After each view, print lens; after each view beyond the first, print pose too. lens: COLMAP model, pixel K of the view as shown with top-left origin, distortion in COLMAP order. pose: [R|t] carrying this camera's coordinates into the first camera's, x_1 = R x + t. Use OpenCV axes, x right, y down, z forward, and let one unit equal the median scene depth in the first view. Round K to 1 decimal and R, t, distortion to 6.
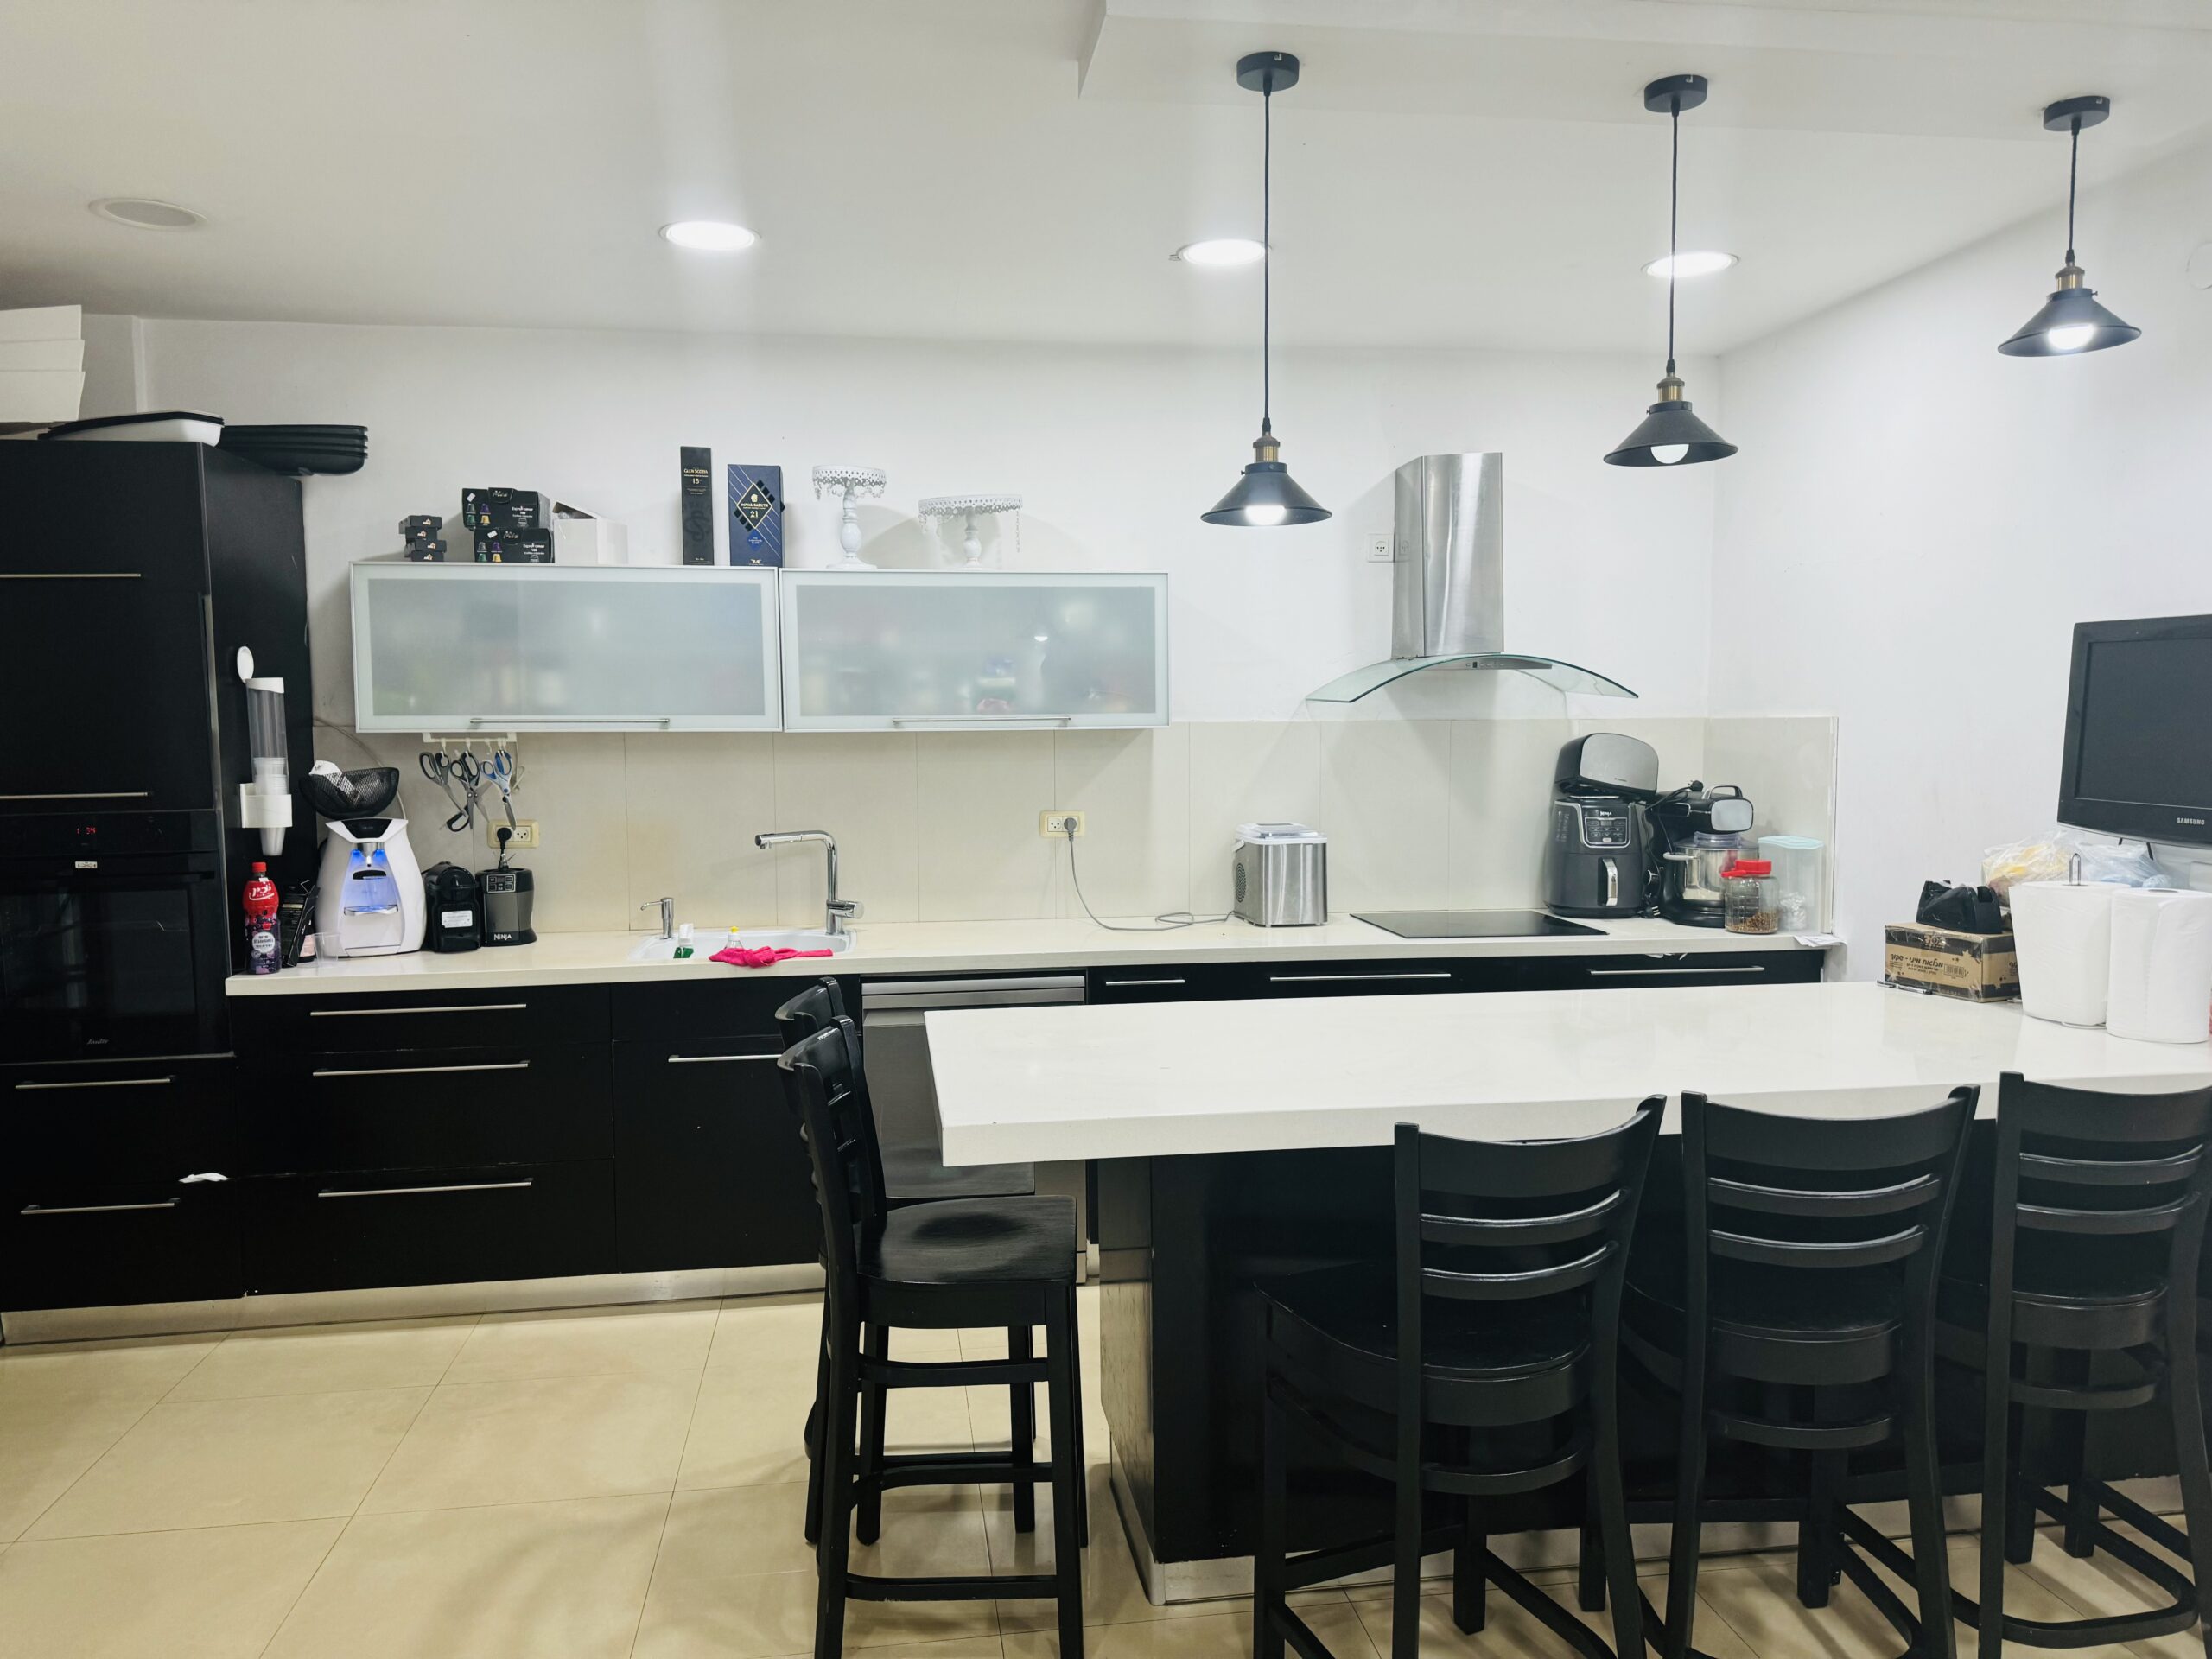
lens RADIAL K [[1476.1, 0, 1058.7], [0, 1476.1, 844.6], [0, 0, 1]] dist [0.191181, -0.215629]
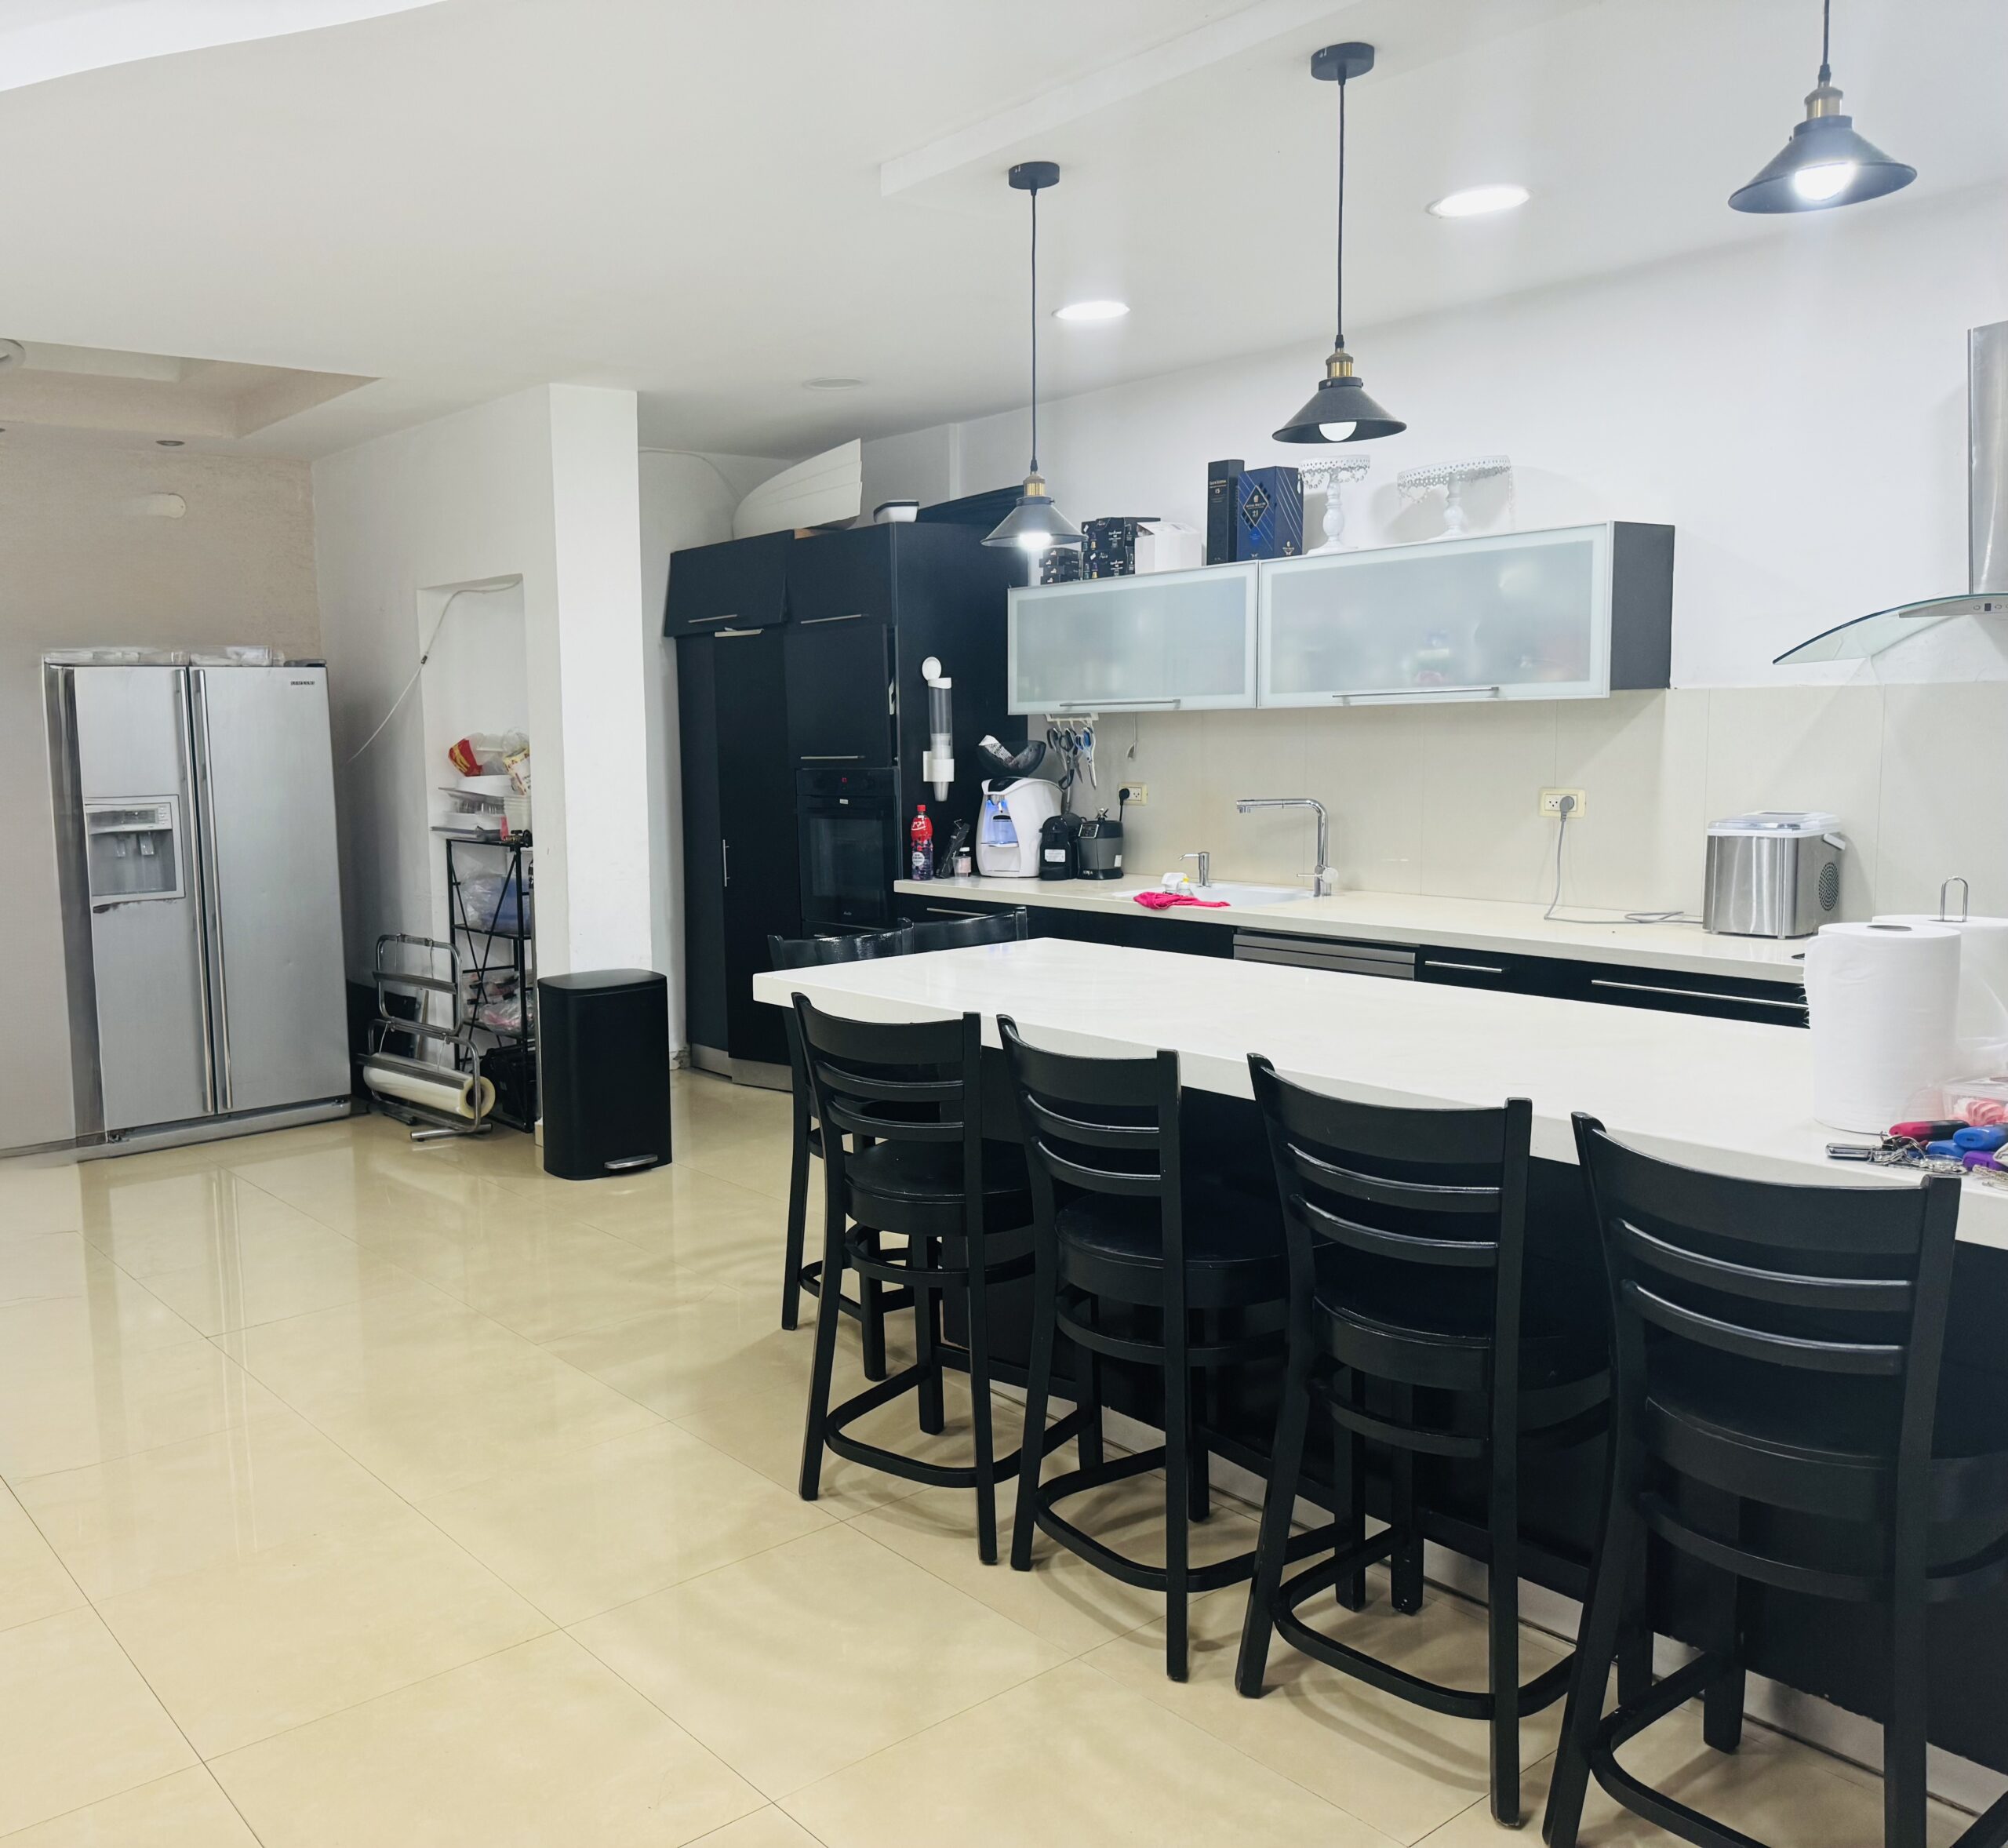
lens RADIAL K [[1801.3, 0, 1003.6], [0, 1801.3, 924.1], [0, 0, 1]] dist [0.095377, 0.011404]
pose [[0.541502, 0.092885, -0.835552, 0.891774], [-0.045834, 0.995661, 0.080980, -0.016513], [0.839449, -0.005554, 0.543410, 0.108176]]
